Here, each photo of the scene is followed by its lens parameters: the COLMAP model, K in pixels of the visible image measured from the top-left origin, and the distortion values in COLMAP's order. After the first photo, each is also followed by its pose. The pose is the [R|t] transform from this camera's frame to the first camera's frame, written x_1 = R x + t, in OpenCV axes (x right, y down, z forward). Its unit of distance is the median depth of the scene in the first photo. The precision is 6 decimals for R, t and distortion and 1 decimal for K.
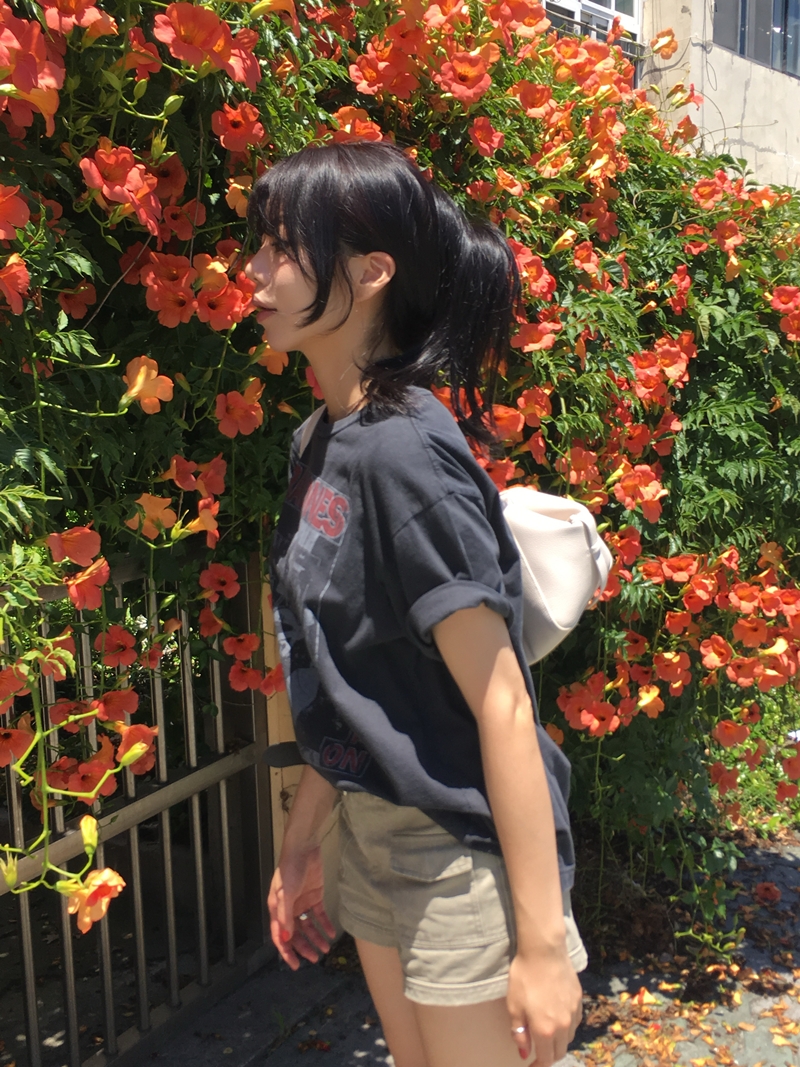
lens RADIAL K [[1239.9, 0, 400.0], [0, 1239.9, 533.5], [0, 0, 1]] dist [0.046225, -0.017803]
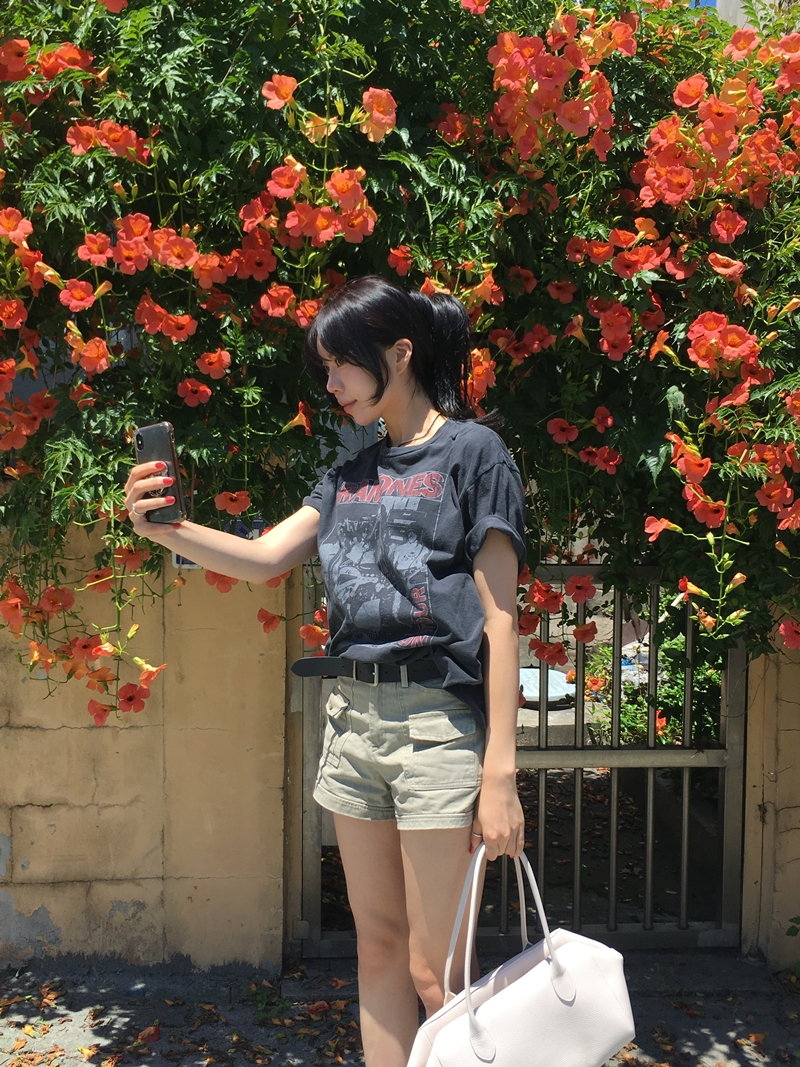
lens RADIAL K [[1156.5, 0, 382.9], [0, 1156.5, 534.0], [0, 0, 1]] dist [0.068677, -0.096483]
pose [[0.515748, 0.093979, -0.851570, 0.709117], [-0.148643, 0.988707, 0.019089, -0.004581], [0.843747, 0.116735, 0.523893, 0.152639]]
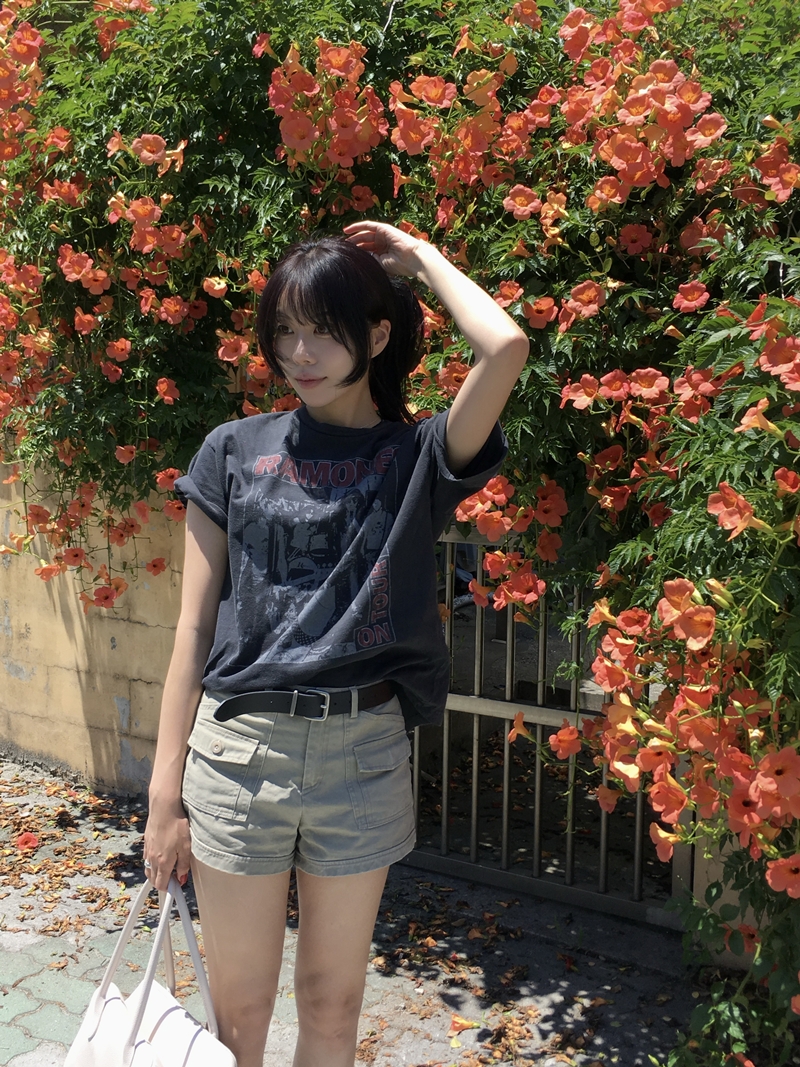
lens RADIAL K [[1121.3, 0, 400.0], [0, 1121.3, 533.5], [0, 0, 1]] dist [0.035040, -0.005996]
pose [[-0.065148, 0.116961, -0.990997, 1.034964], [-0.168736, 0.977515, 0.126463, -0.111474], [0.983506, 0.175456, -0.043948, 0.884626]]
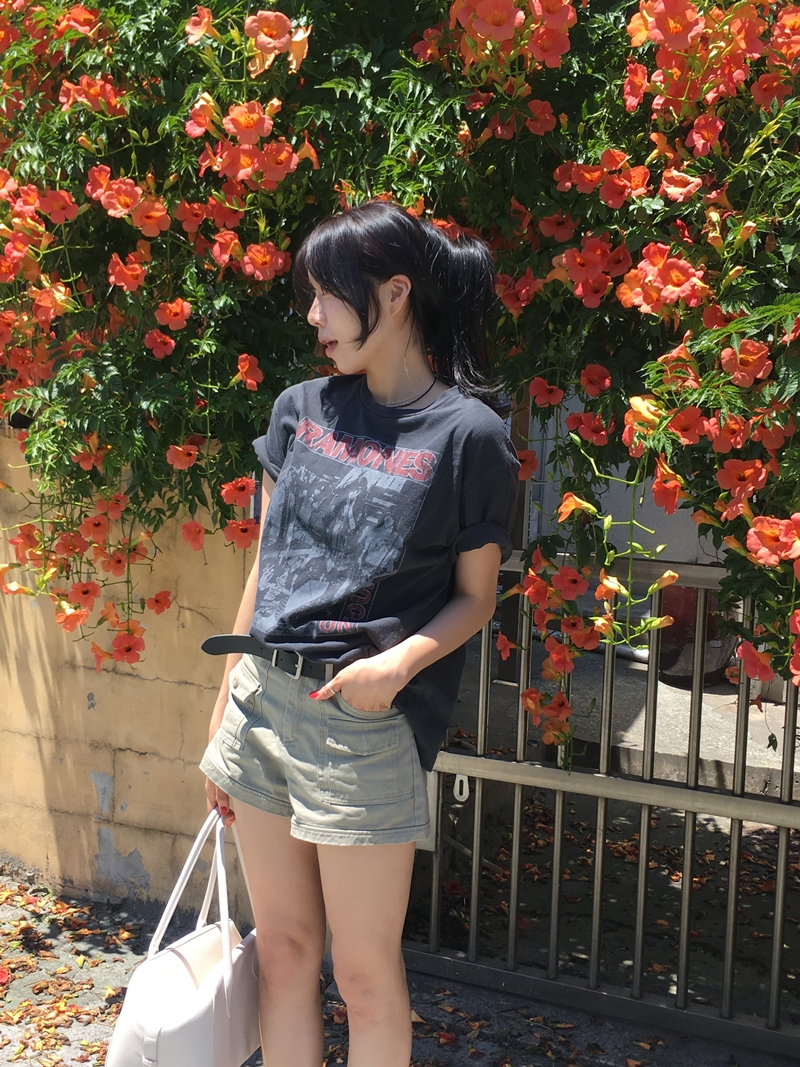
lens RADIAL K [[1247.7, 0, 374.9], [0, 1247.7, 528.1], [0, 0, 1]] dist [0.029807, -0.000569]
pose [[0.047190, 0.110938, -0.992706, 0.835064], [-0.188180, 0.977006, 0.100238, -0.065069], [0.981000, 0.182077, 0.066981, 0.622622]]
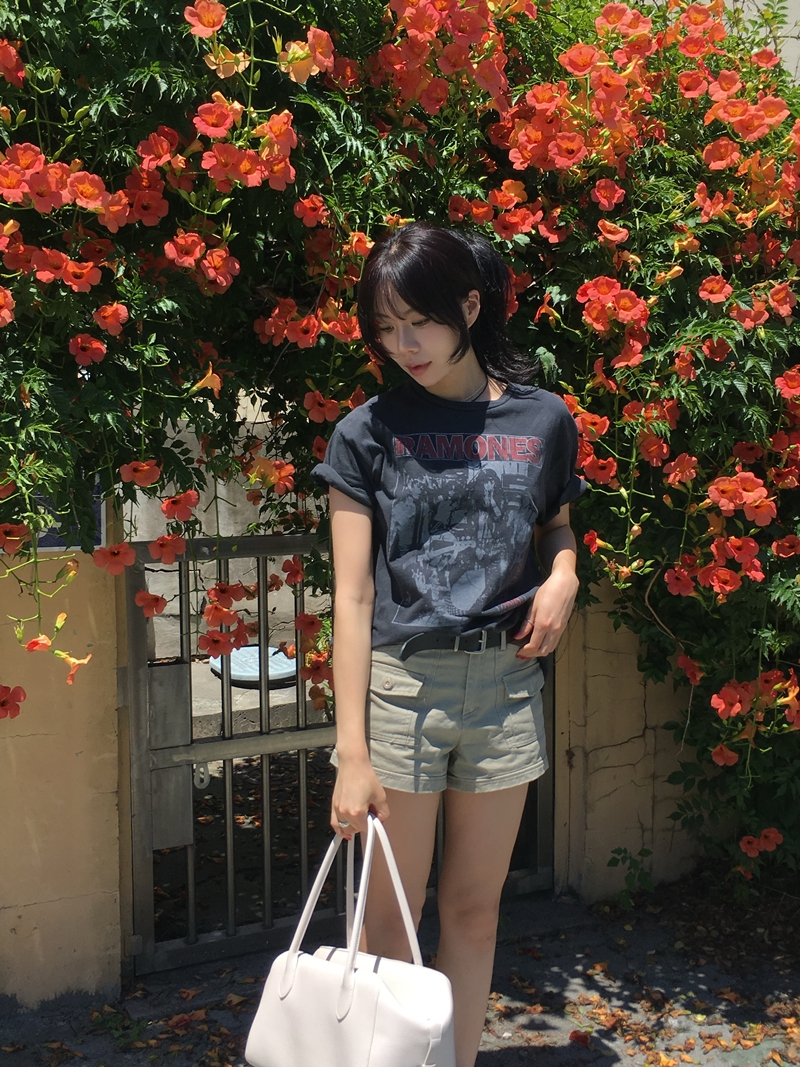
lens RADIAL K [[1265.9, 0, 395.2], [0, 1265.9, 538.3], [0, 0, 1]] dist [0.050267, -0.030743]
pose [[0.801447, 0.080224, -0.592660, 0.550463], [-0.104322, 0.994523, -0.006452, 0.038823], [0.588897, 0.066998, 0.805427, -0.087750]]
